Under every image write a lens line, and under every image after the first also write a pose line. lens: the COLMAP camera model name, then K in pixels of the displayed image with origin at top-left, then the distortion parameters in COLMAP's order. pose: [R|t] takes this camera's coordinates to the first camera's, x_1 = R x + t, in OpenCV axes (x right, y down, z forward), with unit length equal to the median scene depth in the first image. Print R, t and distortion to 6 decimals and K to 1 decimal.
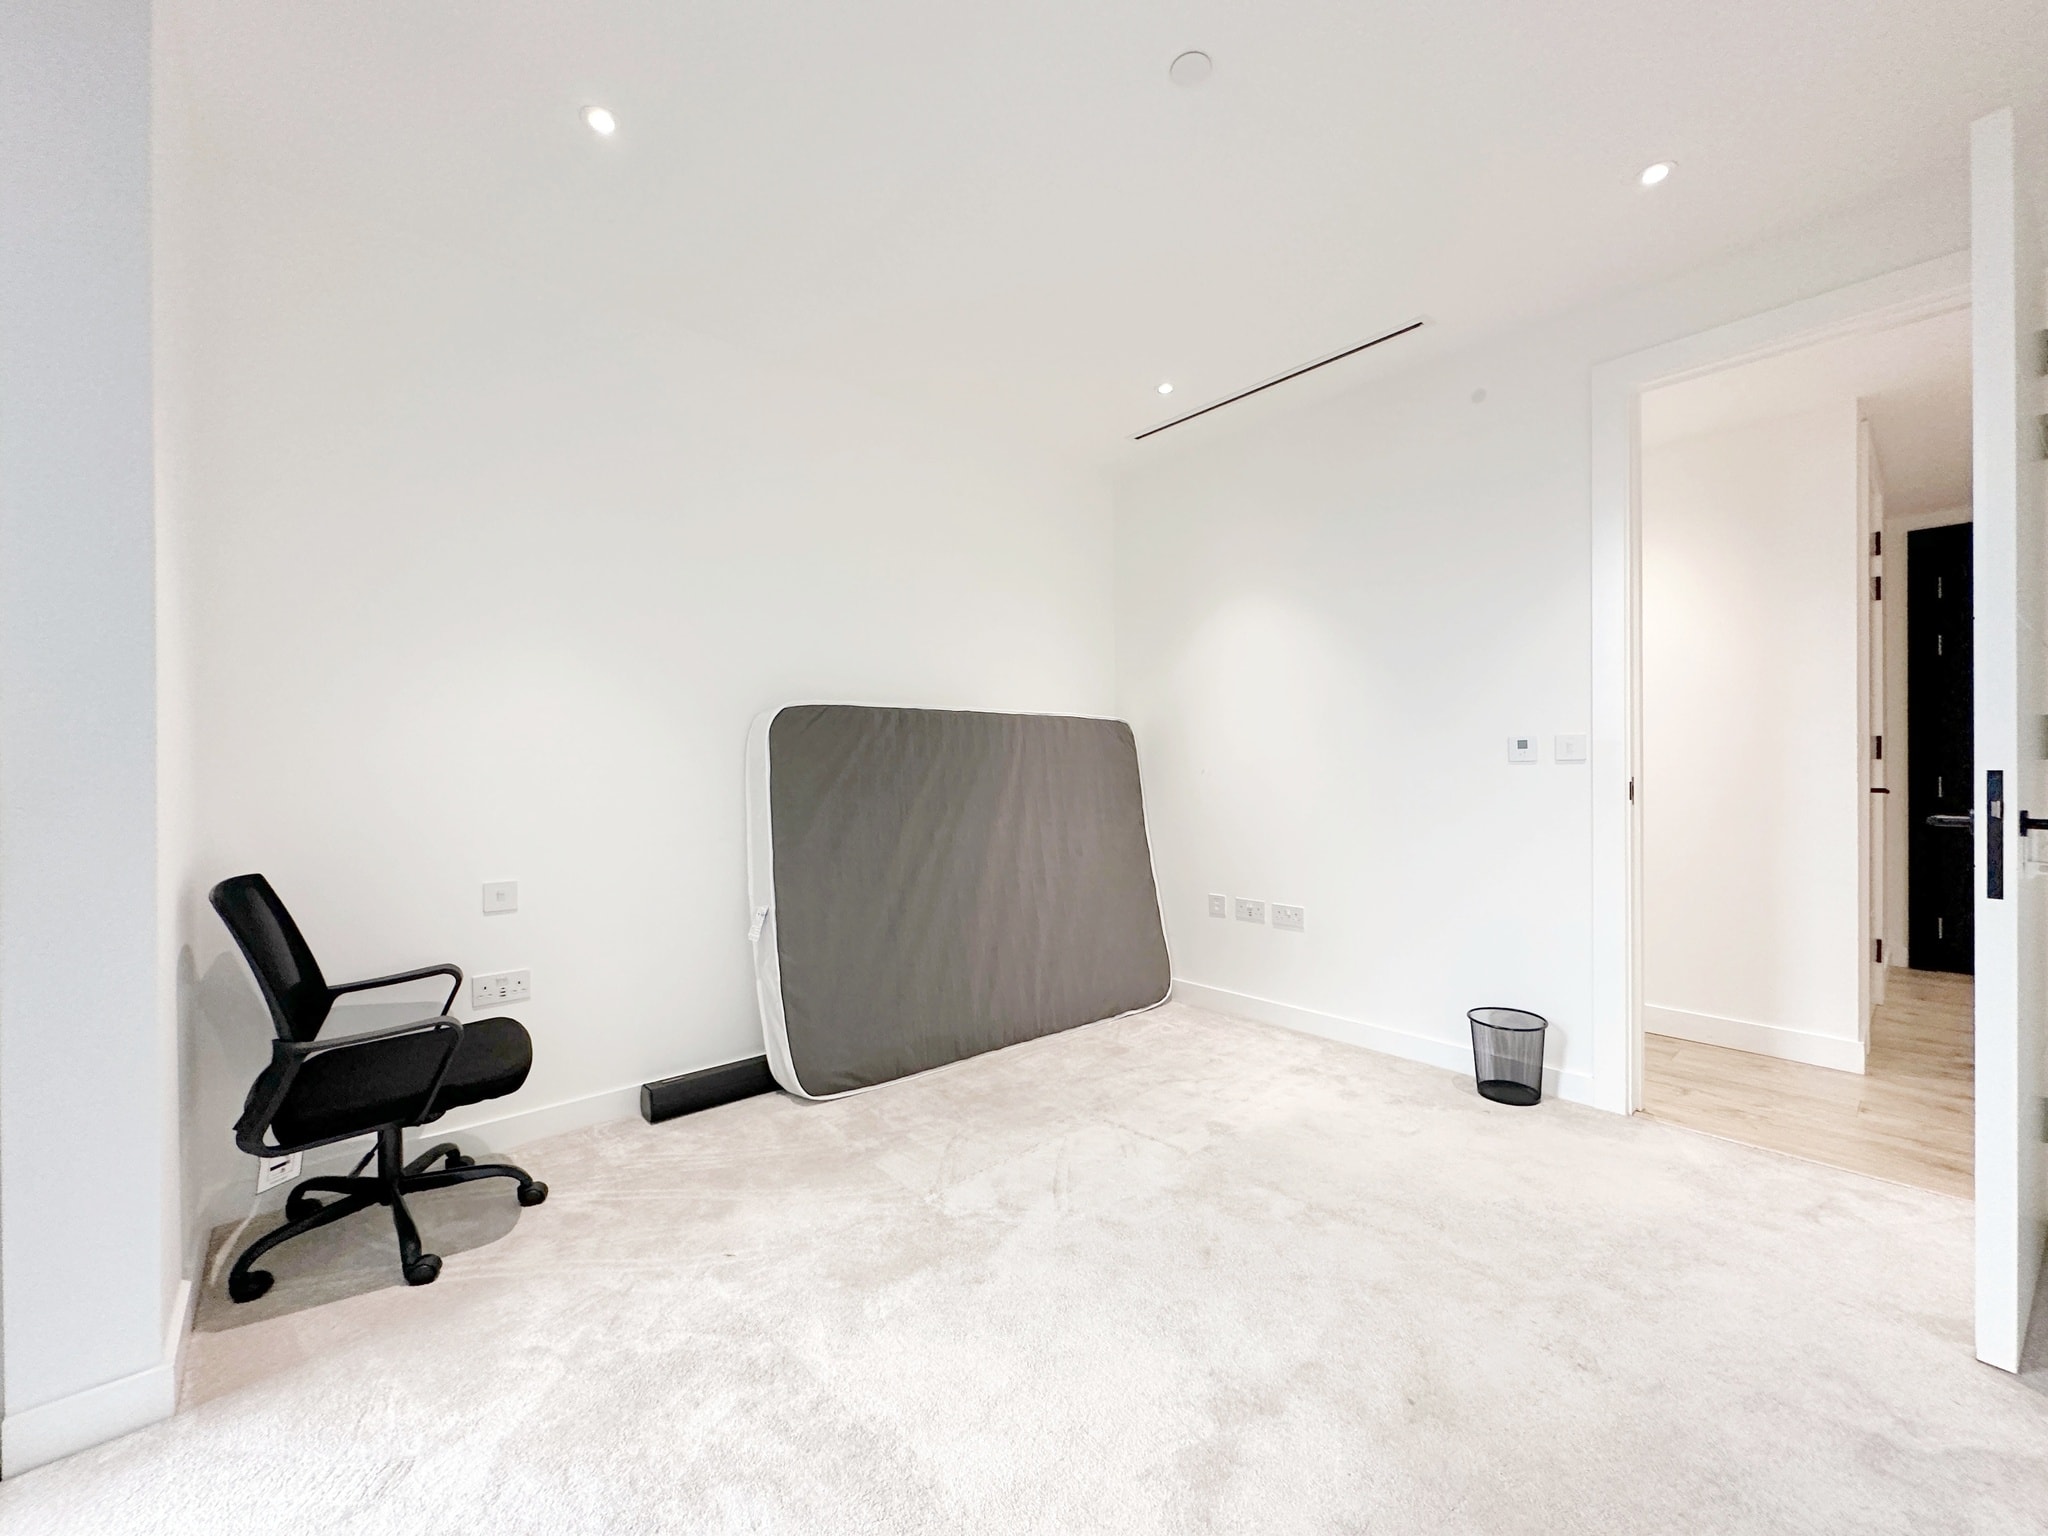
lens RADIAL K [[804.0, 0, 1023.6], [0, 804.0, 775.4], [0, 0, 1]] dist [-0.000343, 0.000180]
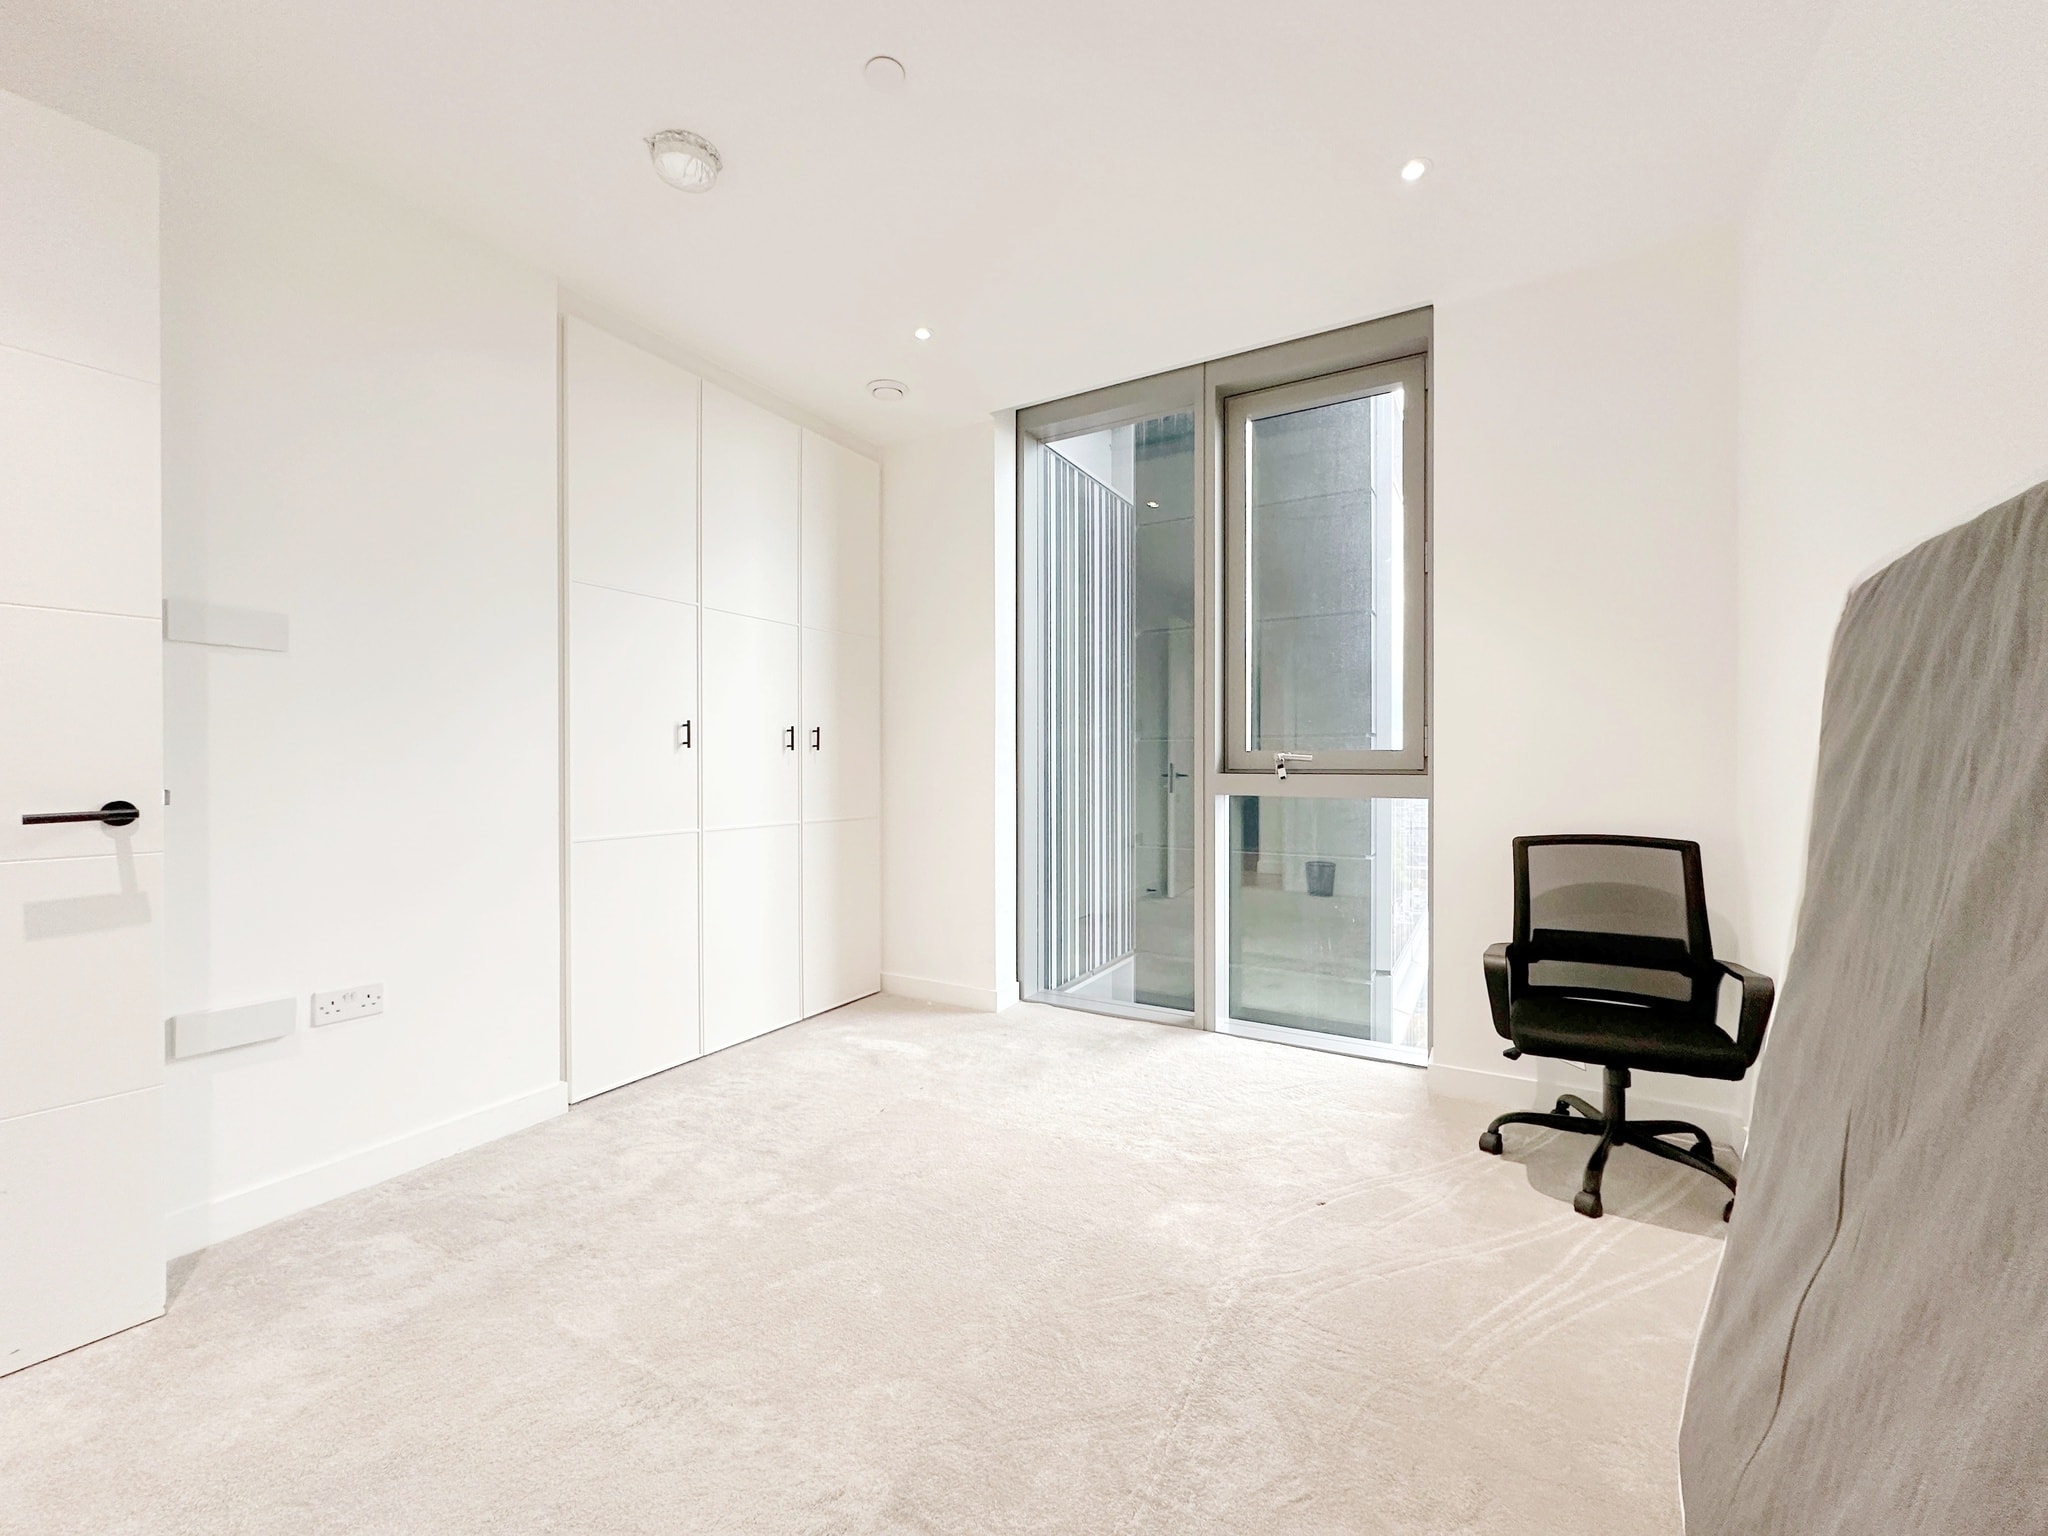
lens RADIAL K [[815.5, 0, 1021.8], [0, 815.5, 768.2], [0, 0, 1]] dist [-0.002982, 0.000835]
pose [[-0.951227, 0.009421, -0.308348, 0.289897], [0.007856, 0.999949, 0.006317, -0.002420], [0.308392, 0.003587, -0.951253, 1.573631]]
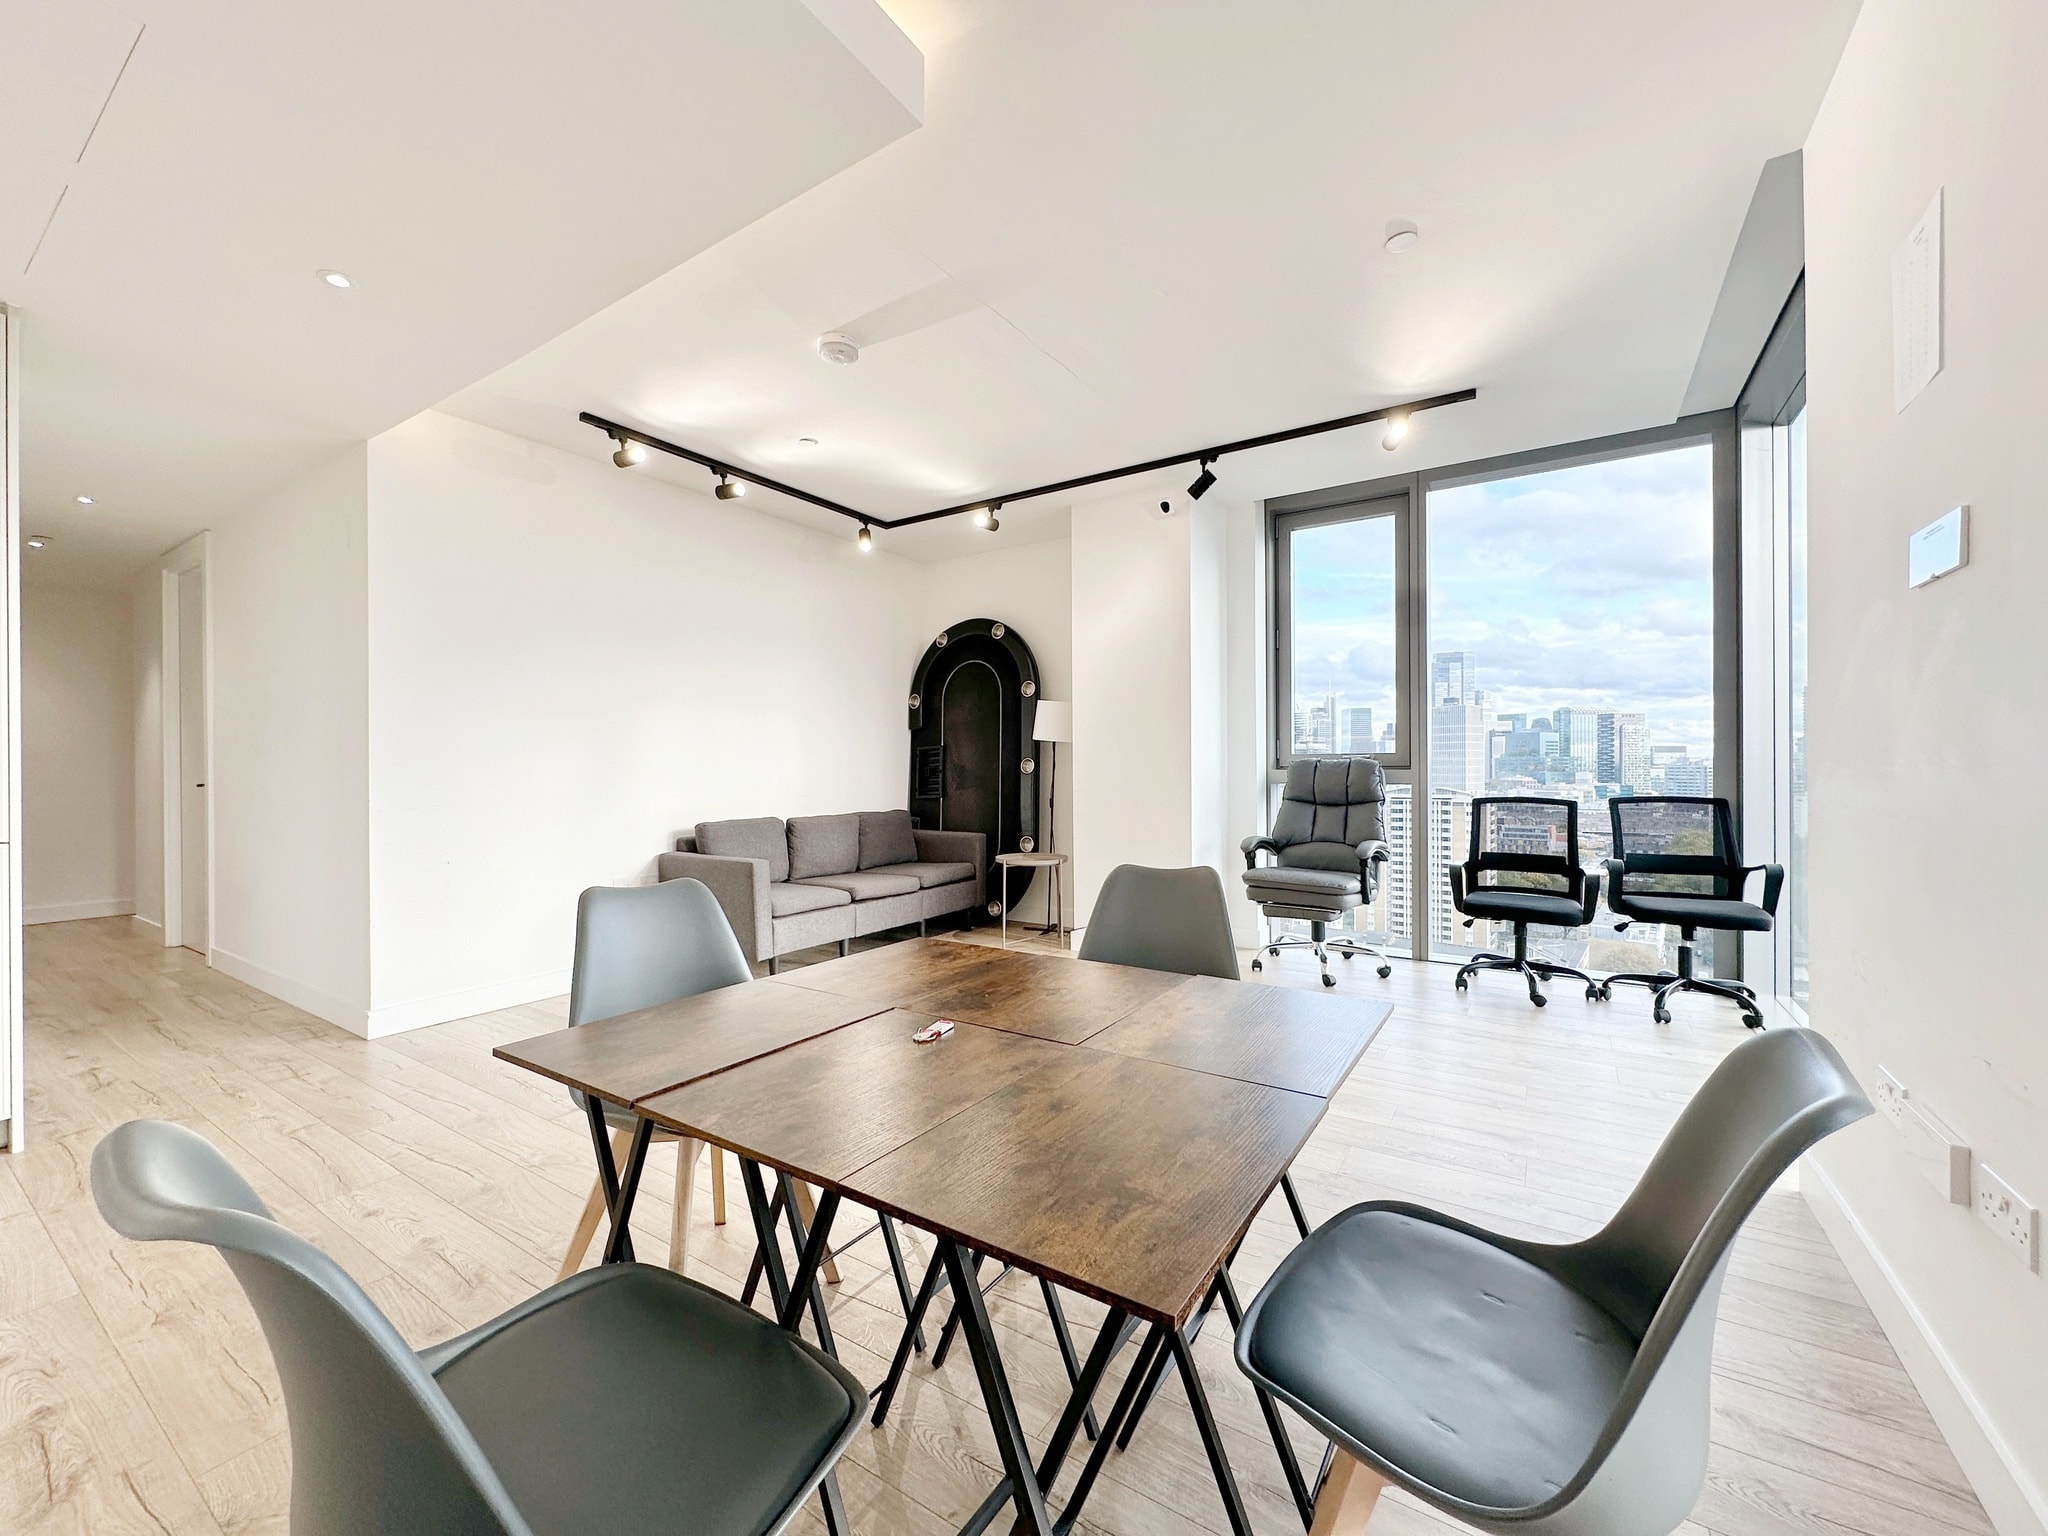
lens RADIAL K [[815.5, 0, 1021.8], [0, 815.5, 768.2], [0, 0, 1]] dist [-0.002982, 0.000835]
pose [[-0.966902, 0.011300, -0.254896, 0.791131], [0.010135, 0.999931, 0.005886, 0.008372], [0.254945, 0.003108, -0.966950, 2.276067]]
